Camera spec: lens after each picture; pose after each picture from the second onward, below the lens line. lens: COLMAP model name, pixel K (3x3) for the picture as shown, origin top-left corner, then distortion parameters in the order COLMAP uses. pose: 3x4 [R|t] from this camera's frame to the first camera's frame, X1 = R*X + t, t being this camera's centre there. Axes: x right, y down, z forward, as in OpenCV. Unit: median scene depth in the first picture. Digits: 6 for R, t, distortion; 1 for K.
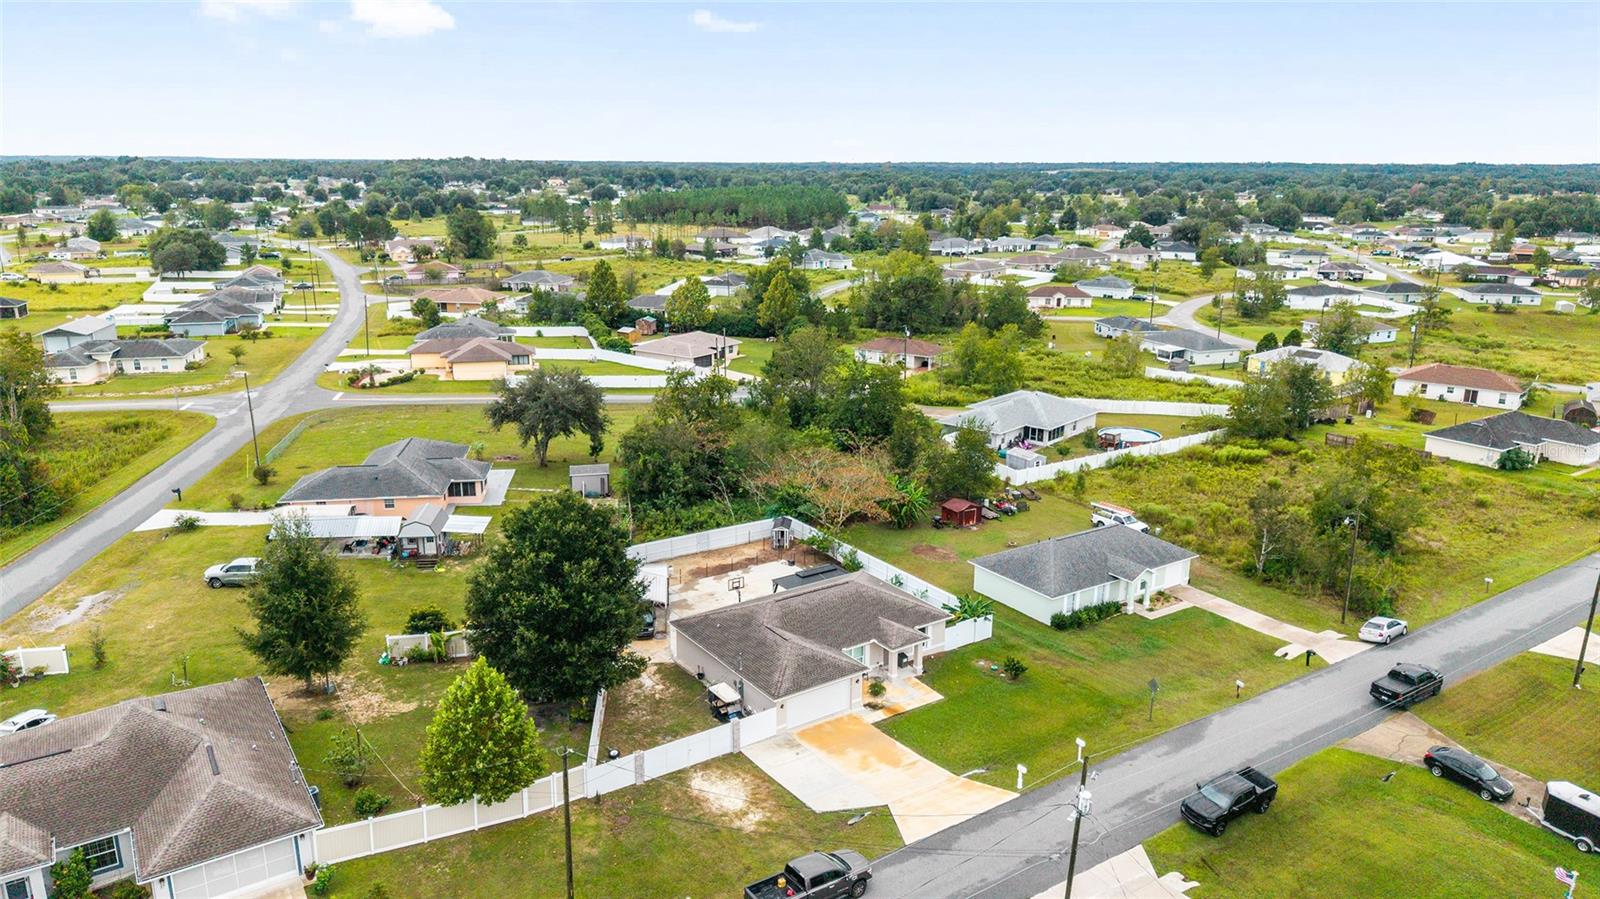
lens RADIAL K [[1075.2, 0, 800.0], [0, 1075.2, 449.5], [0, 0, 1]] dist [0.074872, -0.103904]
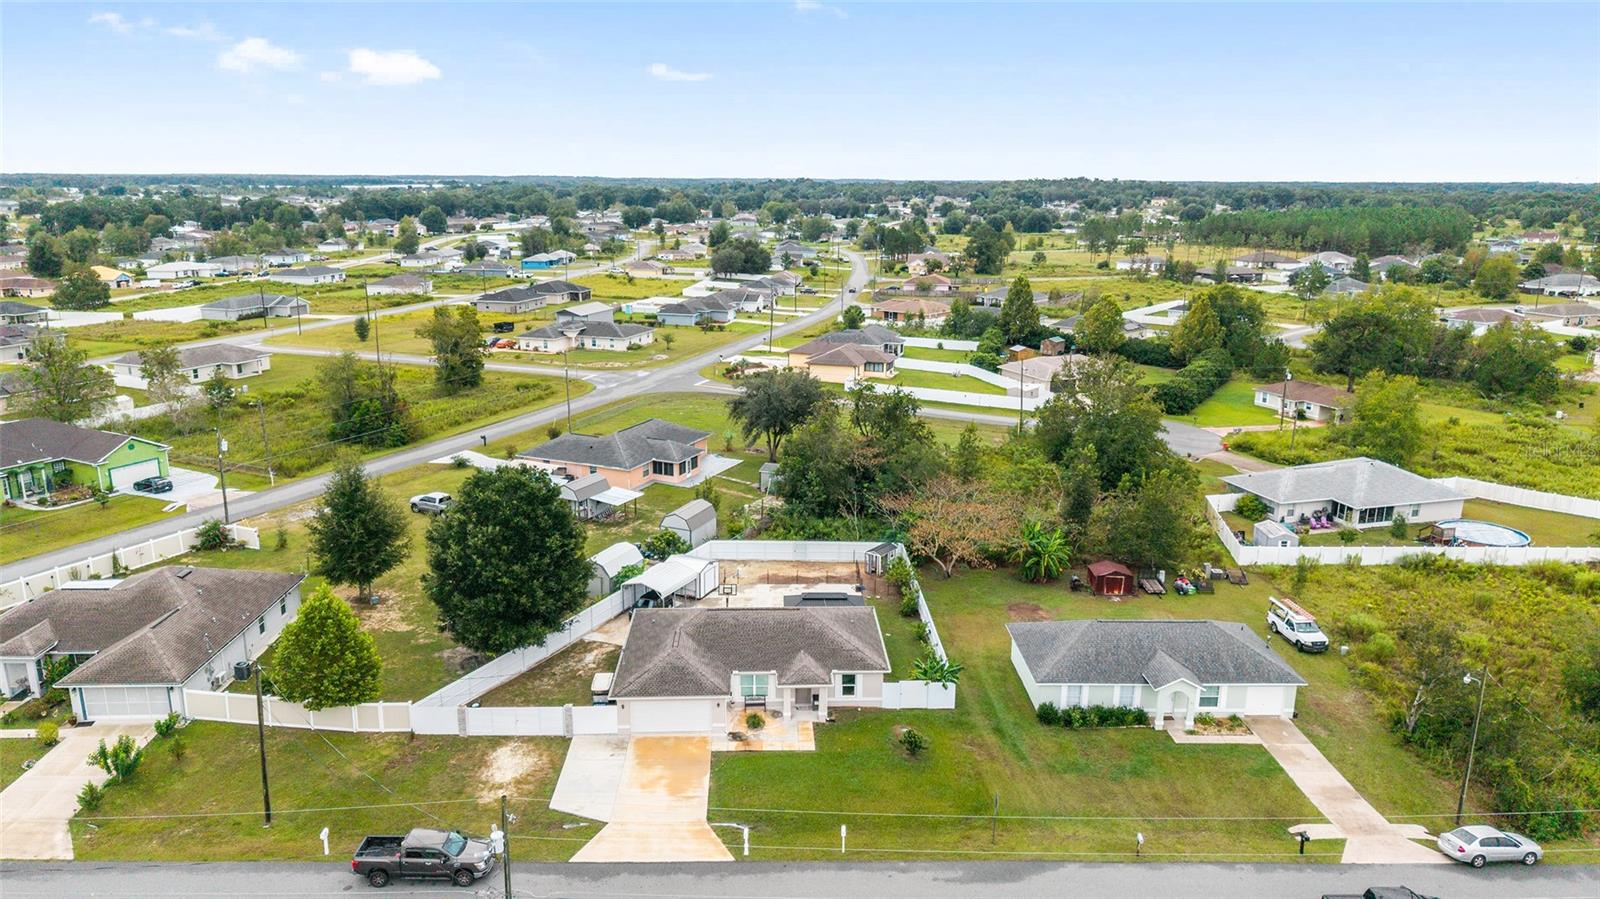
lens RADIAL K [[1073.8, 0, 800.0], [0, 1073.8, 449.5], [0, 0, 1]] dist [0.048225, -0.044769]
pose [[0.840579, 0.132060, -0.525344, 0.372020], [-0.141331, 0.989703, 0.022653, -0.026726], [0.522927, 0.055206, 0.850588, 0.133349]]
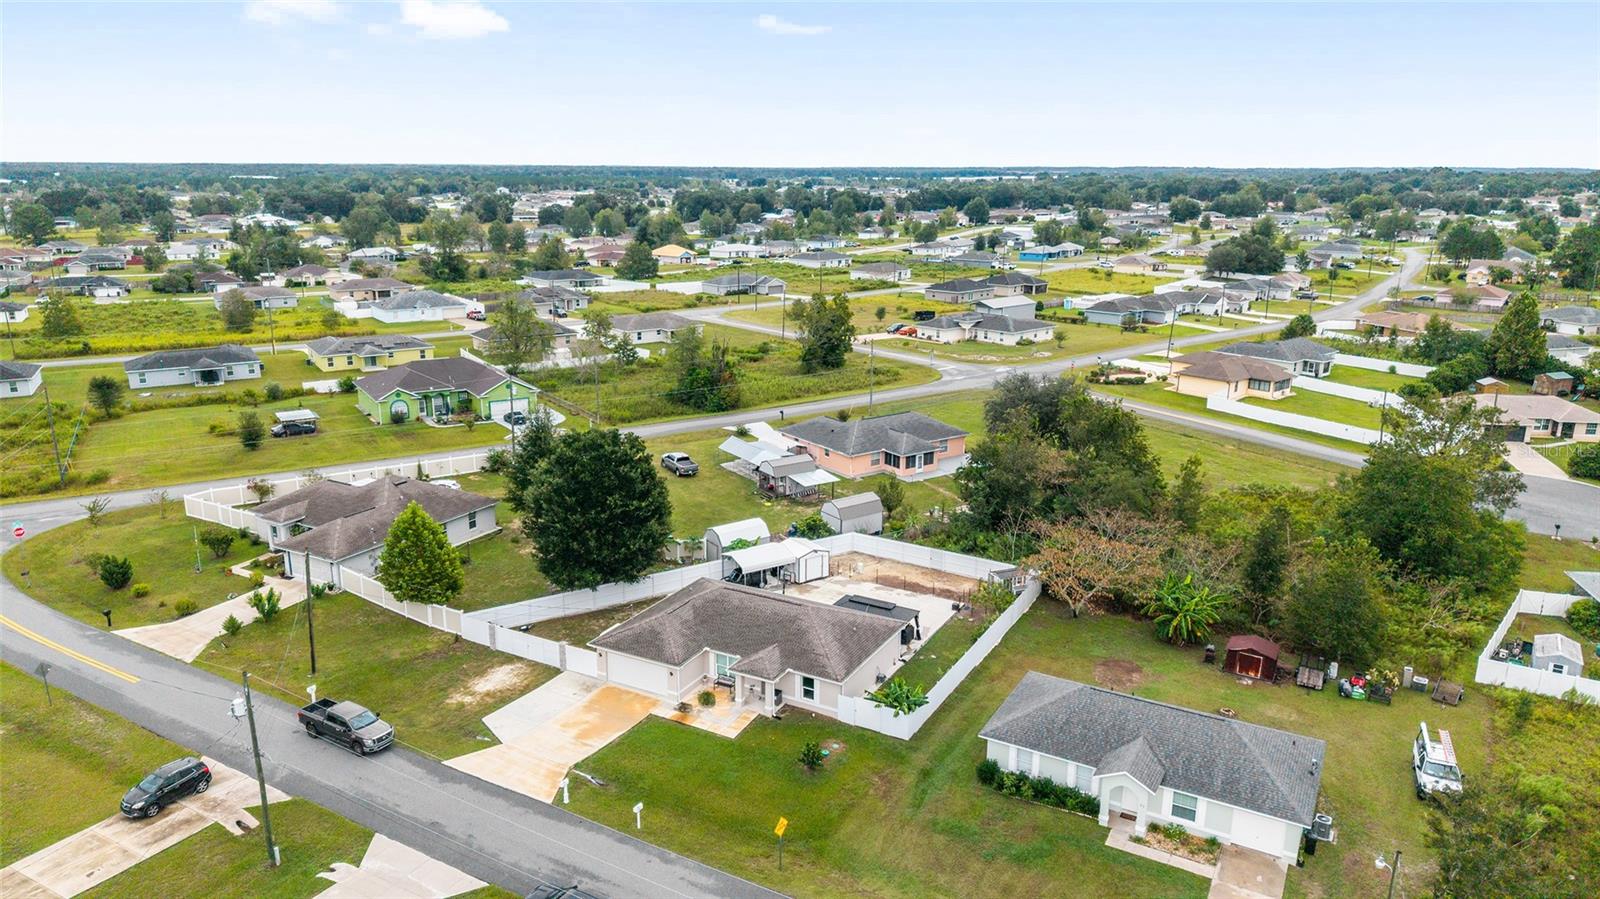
lens RADIAL K [[1075.2, 0, 800.0], [0, 1075.2, 449.5], [0, 0, 1]] dist [0.074872, -0.103904]
pose [[0.441071, 0.224114, -0.869039, 0.595556], [-0.233105, 0.963694, 0.130215, -0.093931], [0.866671, 0.145143, 0.477299, 0.373381]]
